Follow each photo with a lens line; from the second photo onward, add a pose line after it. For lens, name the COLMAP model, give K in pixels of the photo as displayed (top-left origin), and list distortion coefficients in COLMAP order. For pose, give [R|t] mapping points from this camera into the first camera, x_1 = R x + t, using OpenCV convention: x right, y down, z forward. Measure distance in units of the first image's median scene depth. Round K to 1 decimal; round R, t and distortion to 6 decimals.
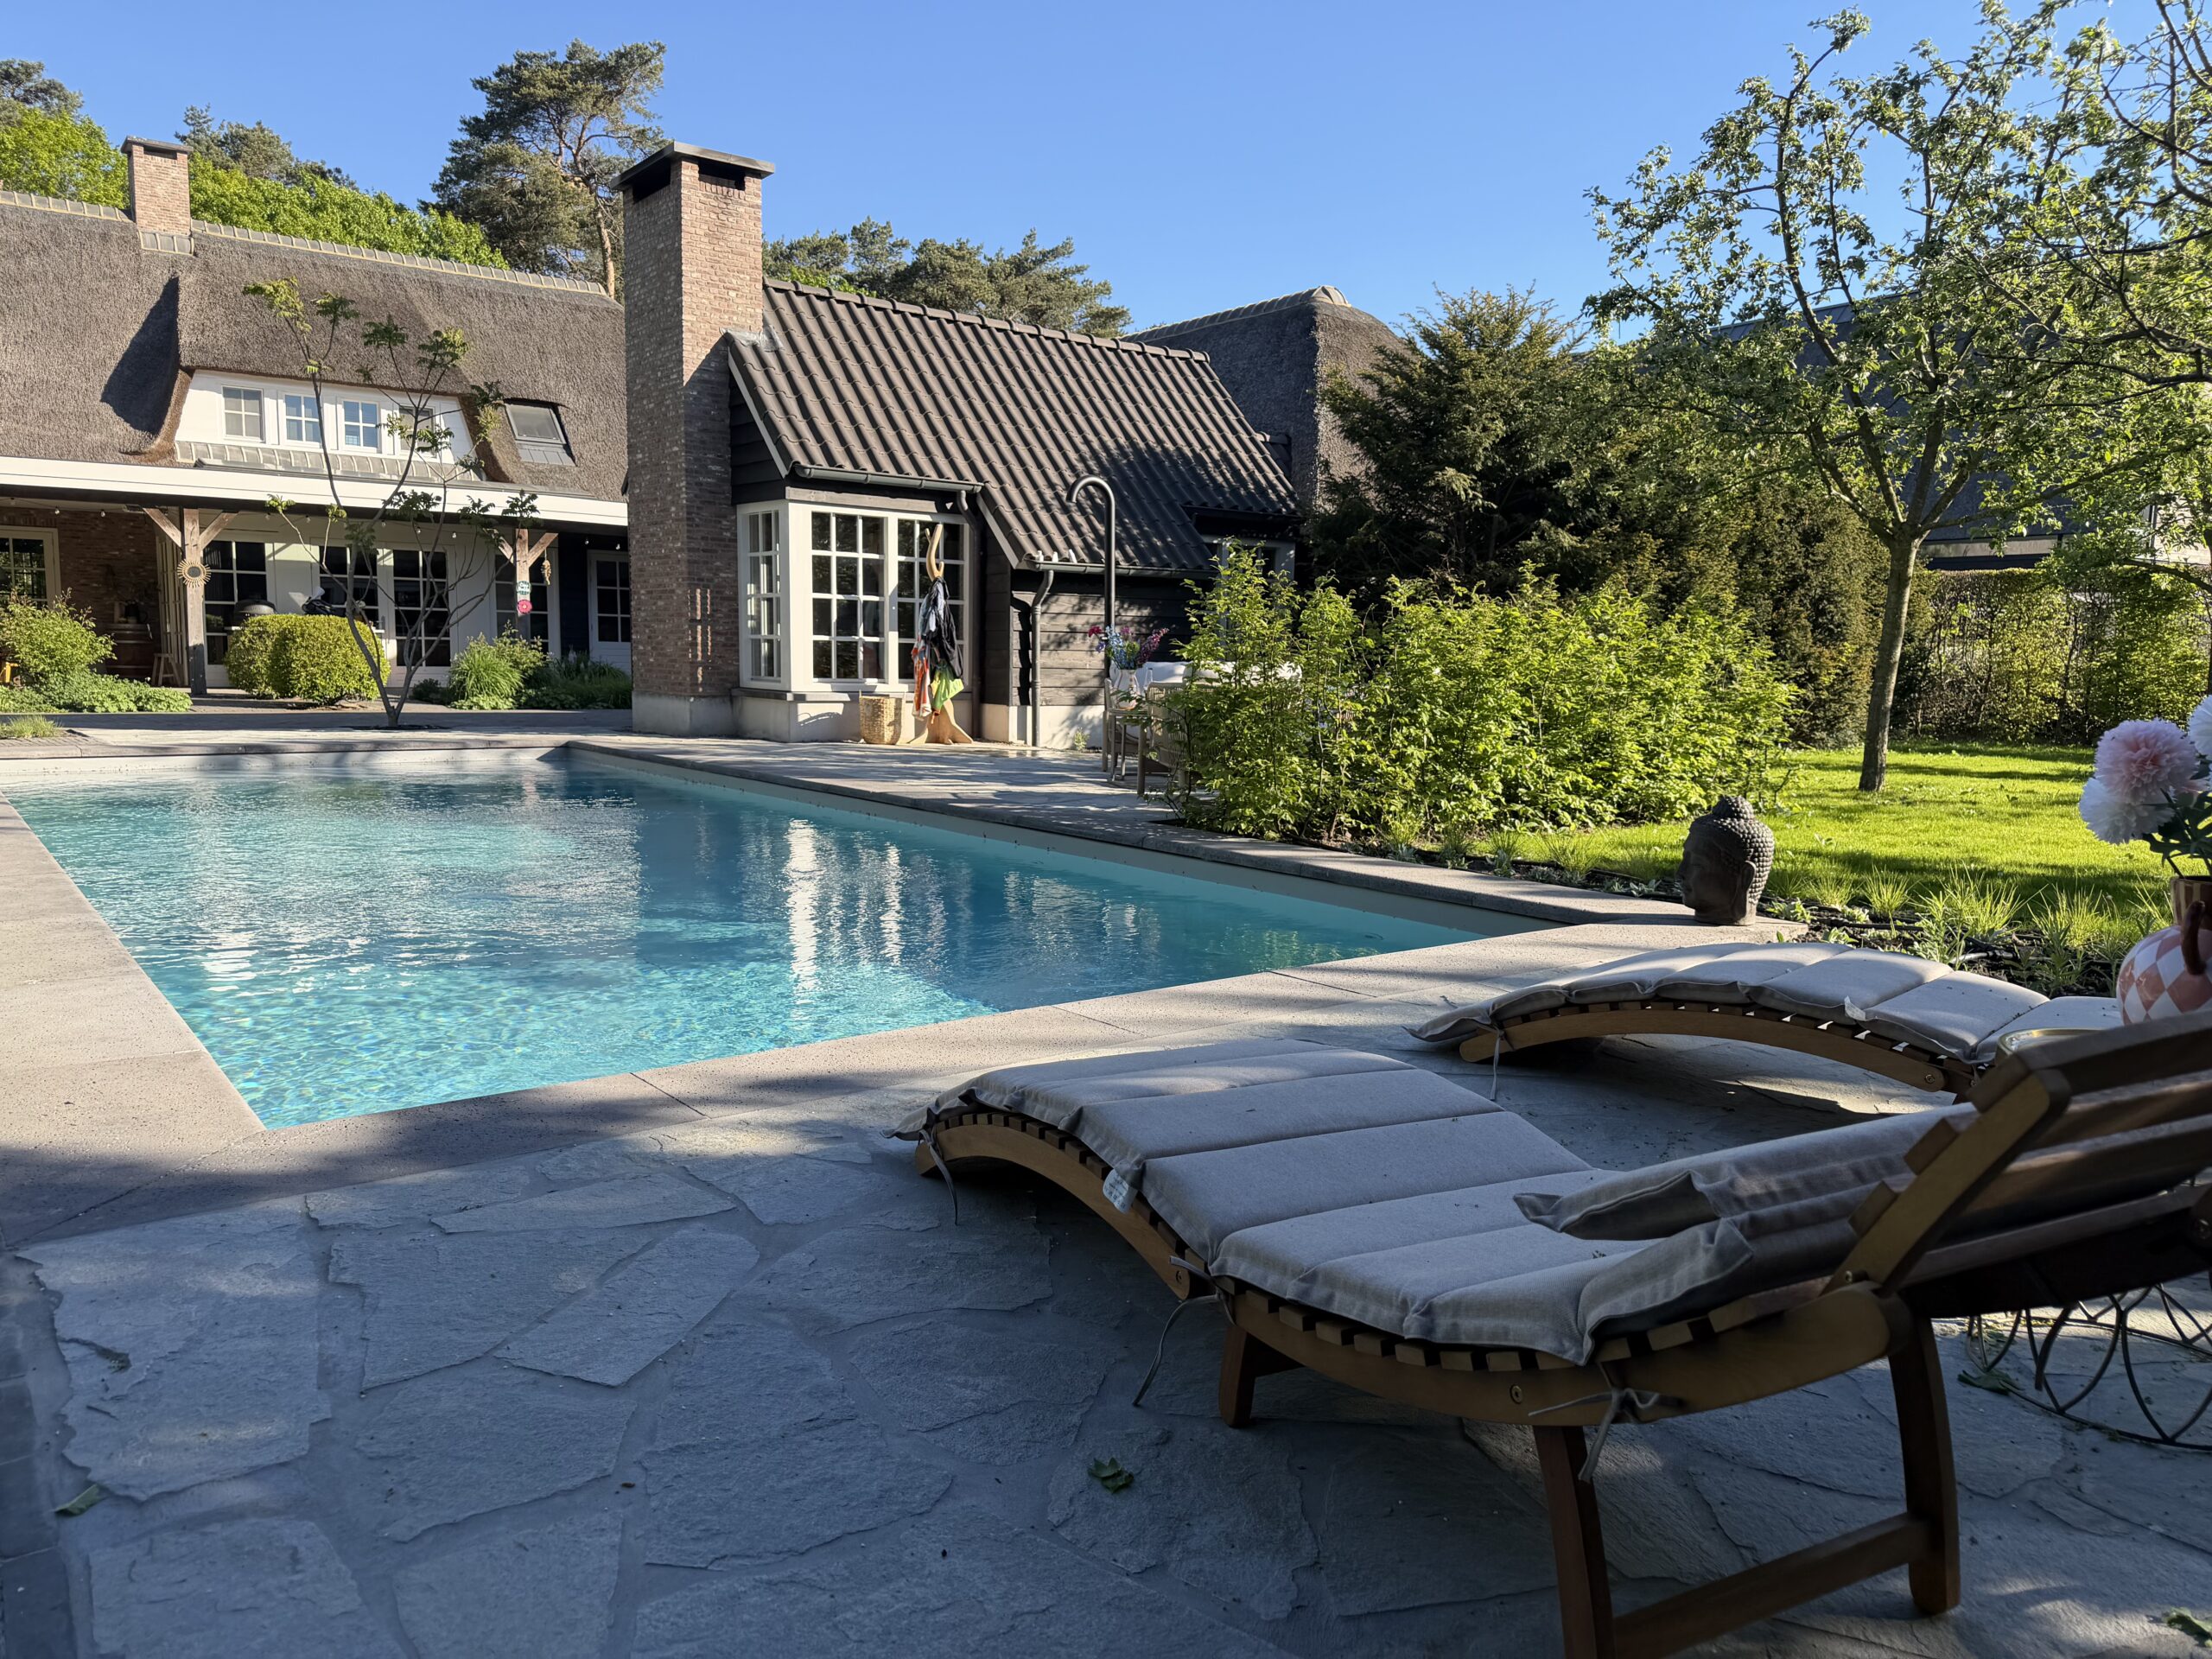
lens RADIAL K [[1537.4, 0, 1112.5], [0, 1537.4, 899.7], [0, 0, 1]] dist [-0.007922, -0.000443]
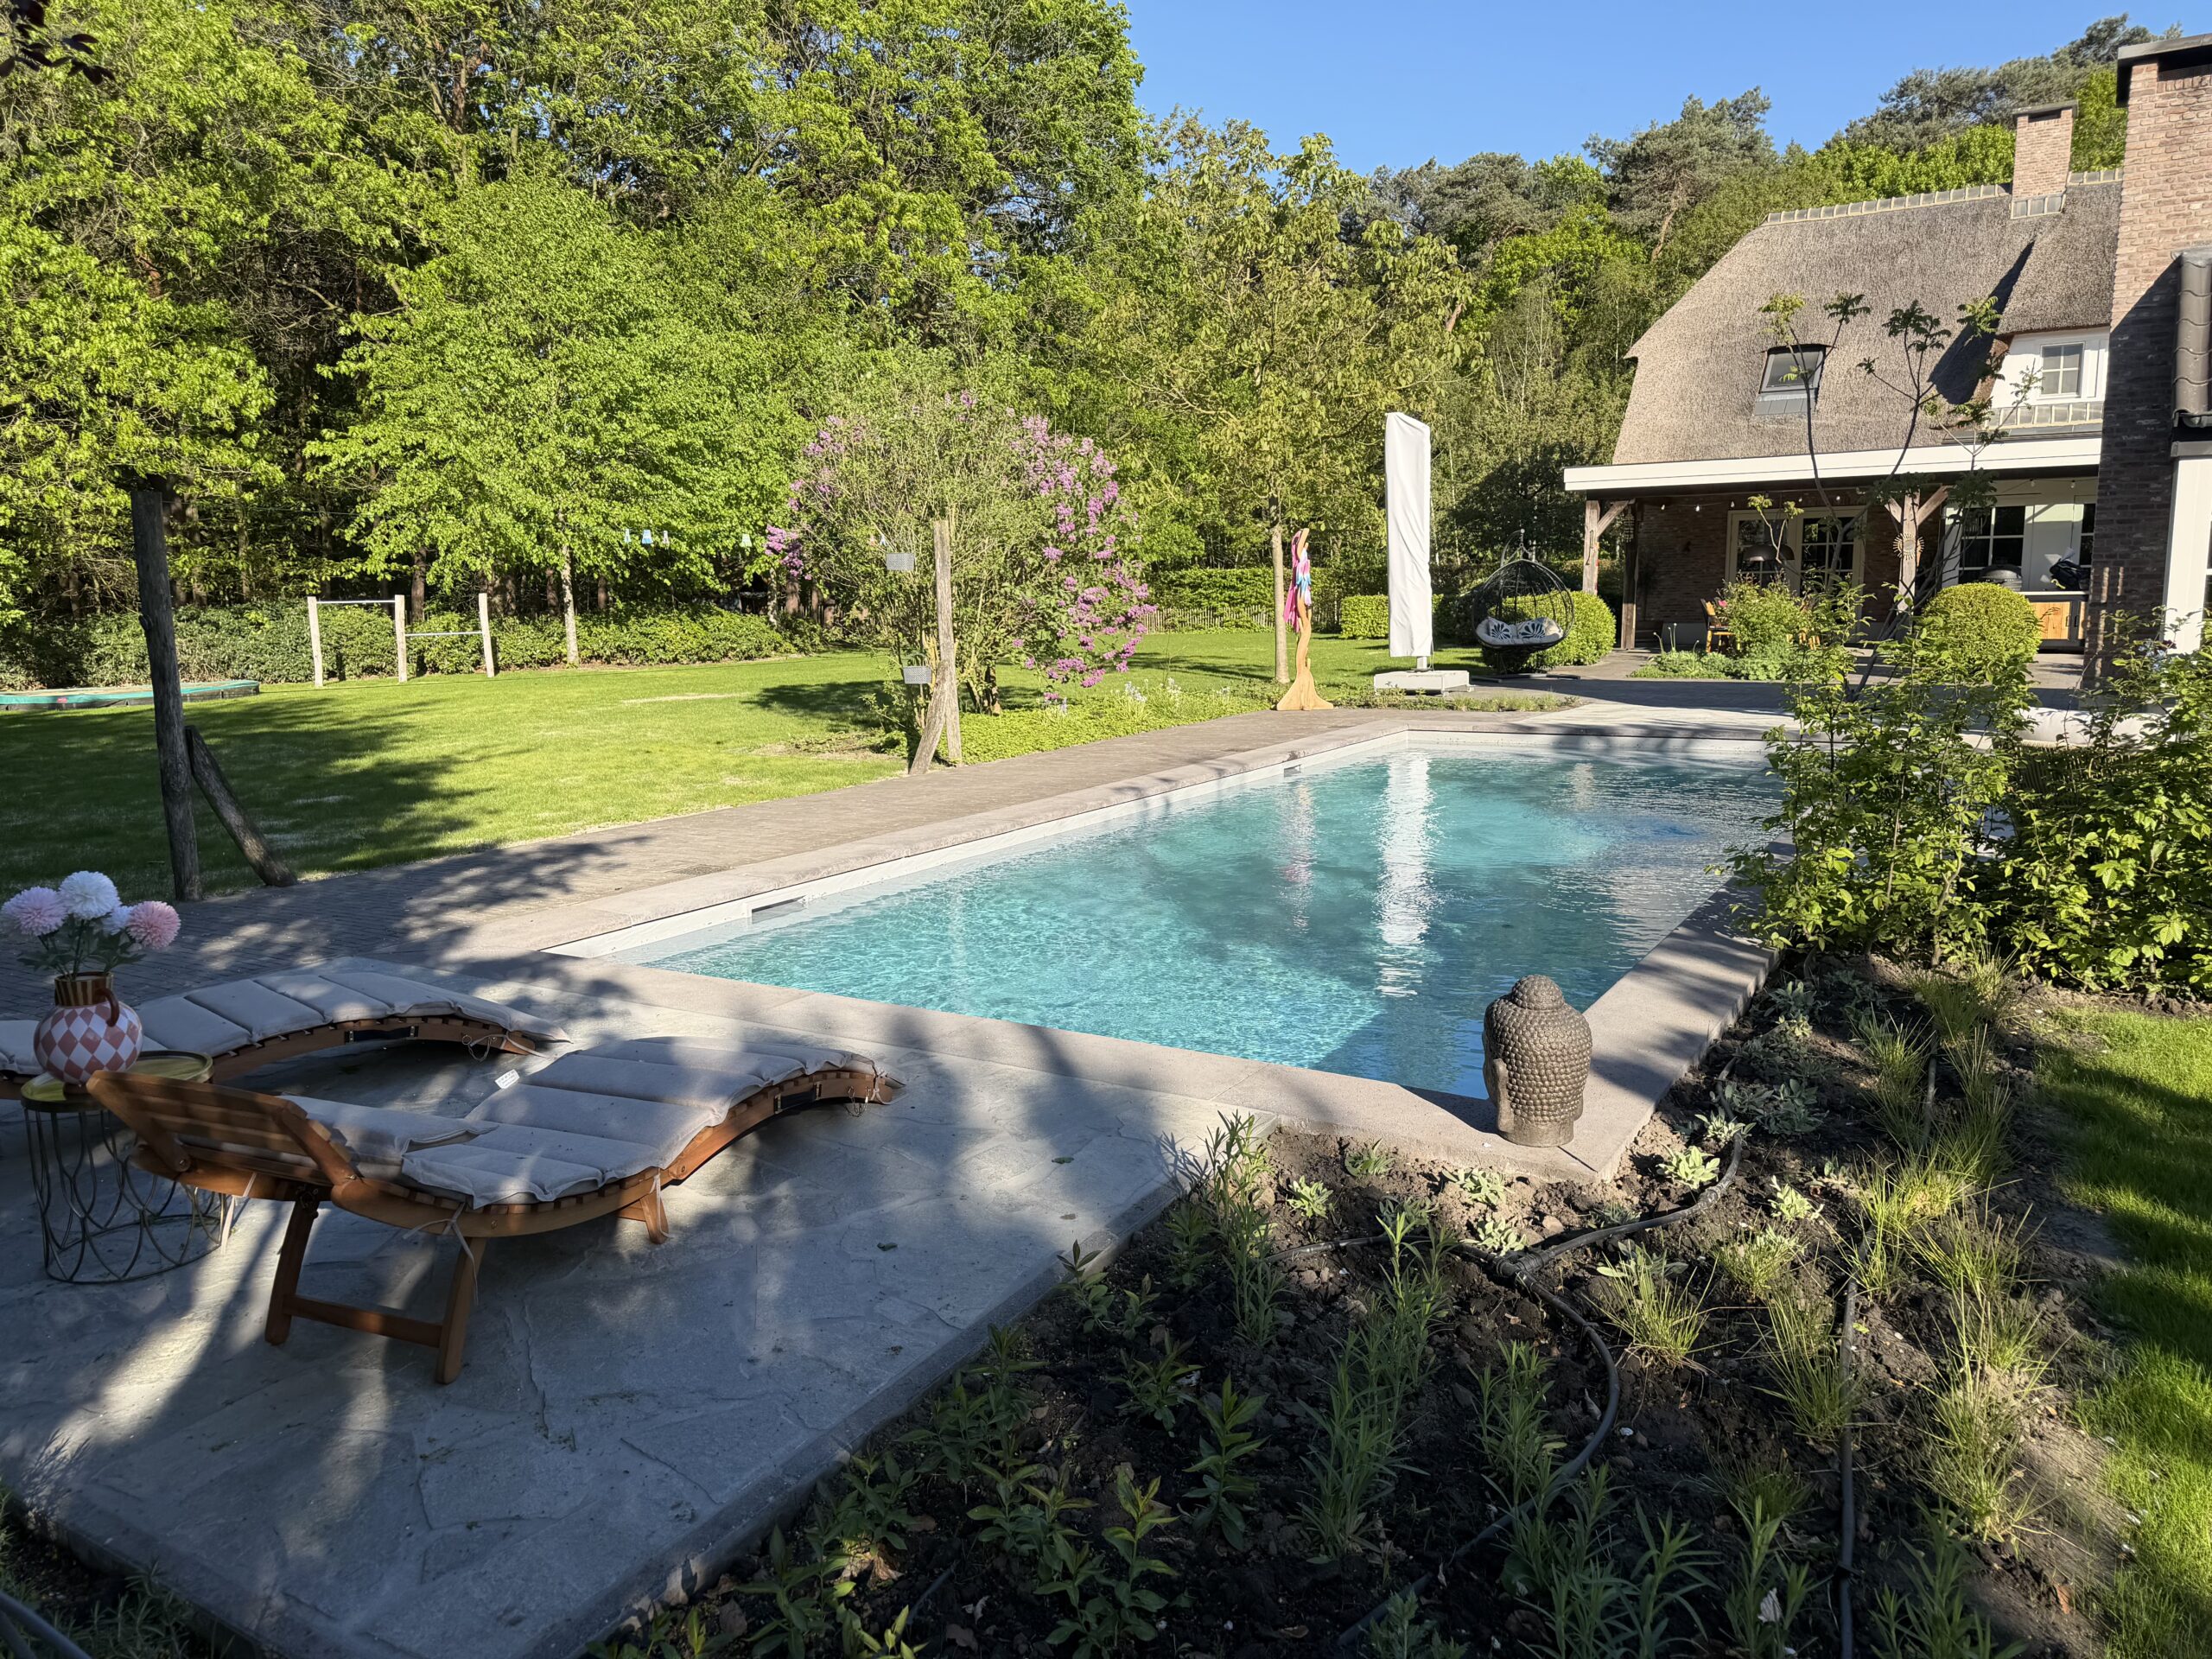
lens RADIAL K [[1537.4, 0, 1112.5], [0, 1537.4, 899.7], [0, 0, 1]] dist [-0.007922, -0.000443]
pose [[0.351185, 0.156916, -0.923064, 0.198233], [-0.117340, 0.985460, 0.122880, -0.032968], [0.928924, 0.065159, 0.364491, 0.101308]]
